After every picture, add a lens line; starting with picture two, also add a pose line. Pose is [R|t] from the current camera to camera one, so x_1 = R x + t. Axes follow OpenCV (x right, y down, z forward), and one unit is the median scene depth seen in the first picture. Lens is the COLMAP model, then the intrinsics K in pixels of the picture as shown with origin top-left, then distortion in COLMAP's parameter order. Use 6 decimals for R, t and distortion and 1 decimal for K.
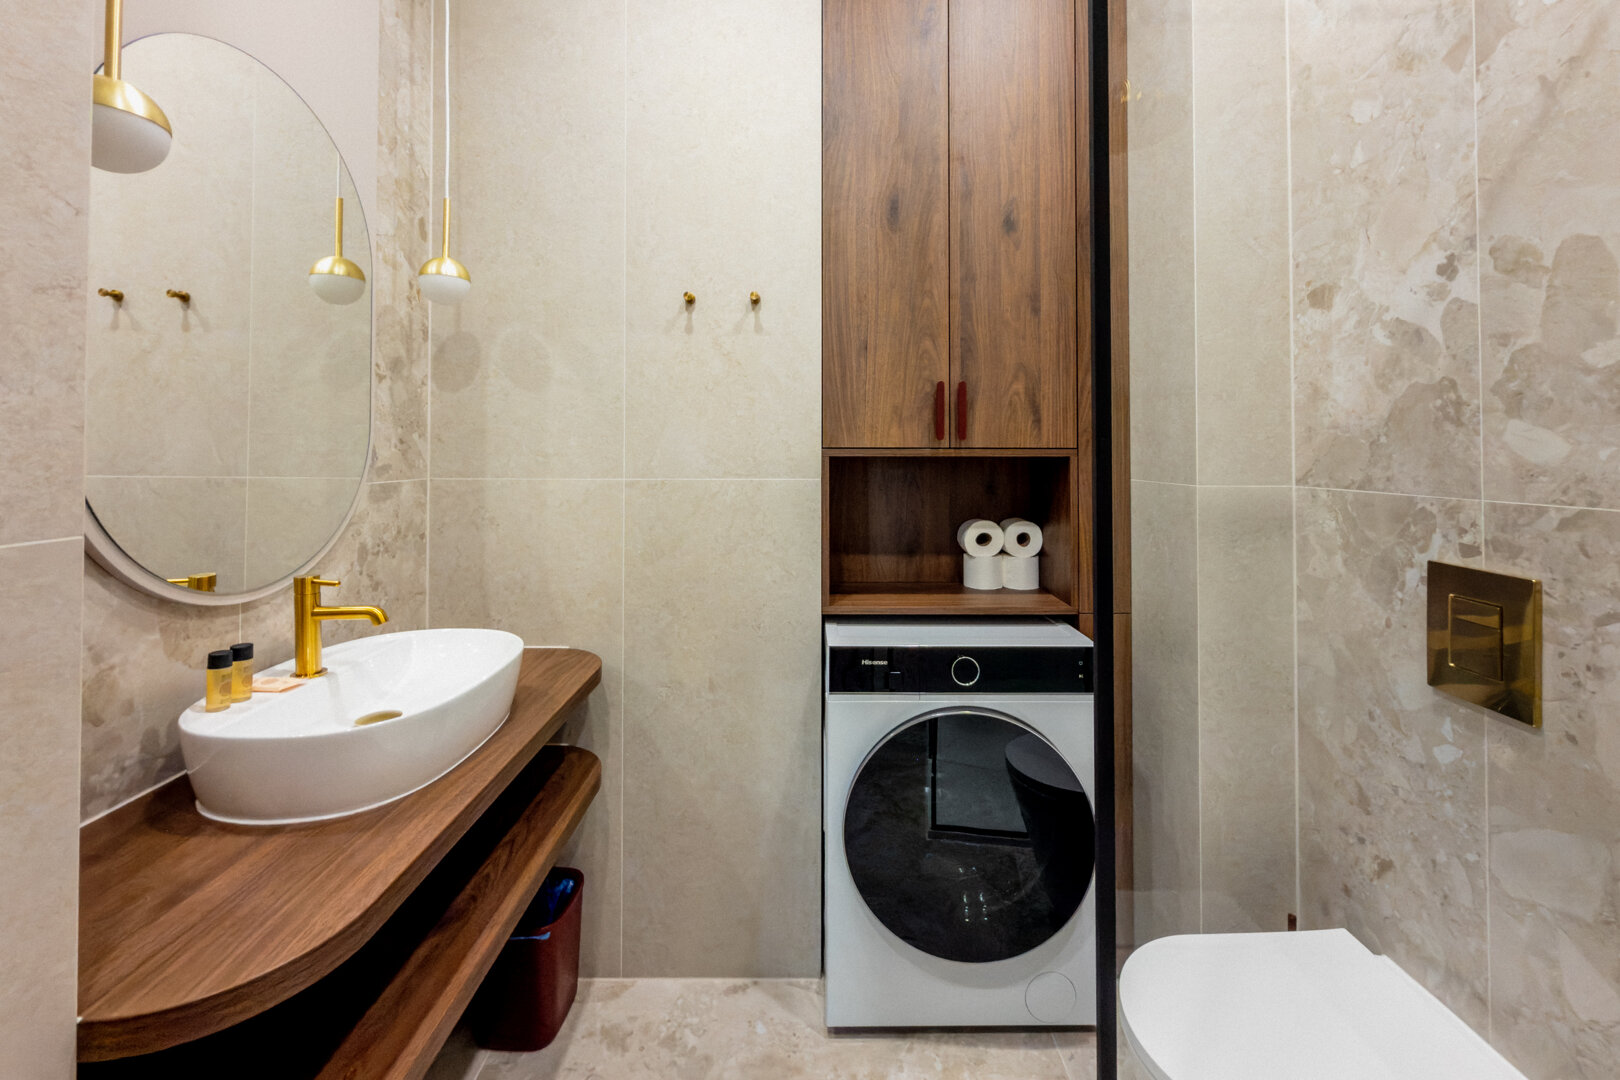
lens RADIAL K [[667.7, 0, 808.2], [0, 667.7, 440.6], [0, 0, 1]] dist [-0.001391, -0.000050]
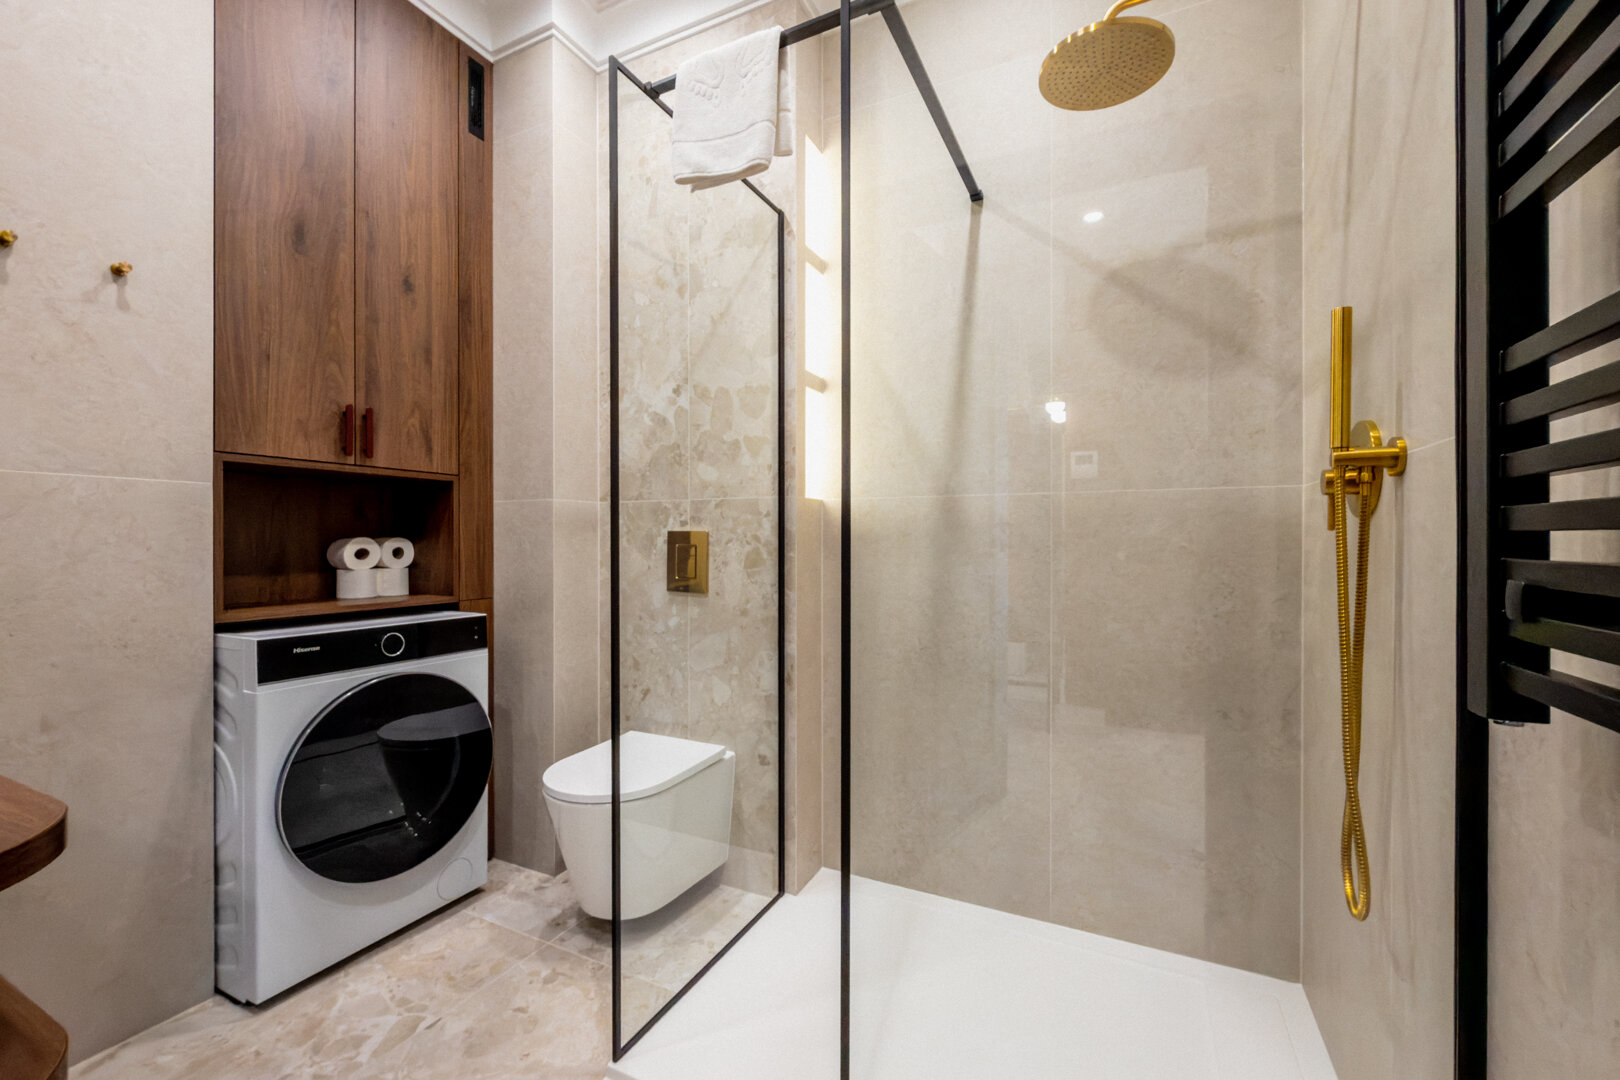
lens RADIAL K [[668.3, 0, 811.3], [0, 668.3, 547.2], [0, 0, 1]] dist [-0.001425, -0.000292]
pose [[0.440877, -0.004733, 0.897555, -0.501128], [-0.013391, 0.999840, 0.011851, 0.136744], [-0.897468, -0.017244, 0.440743, -0.213358]]
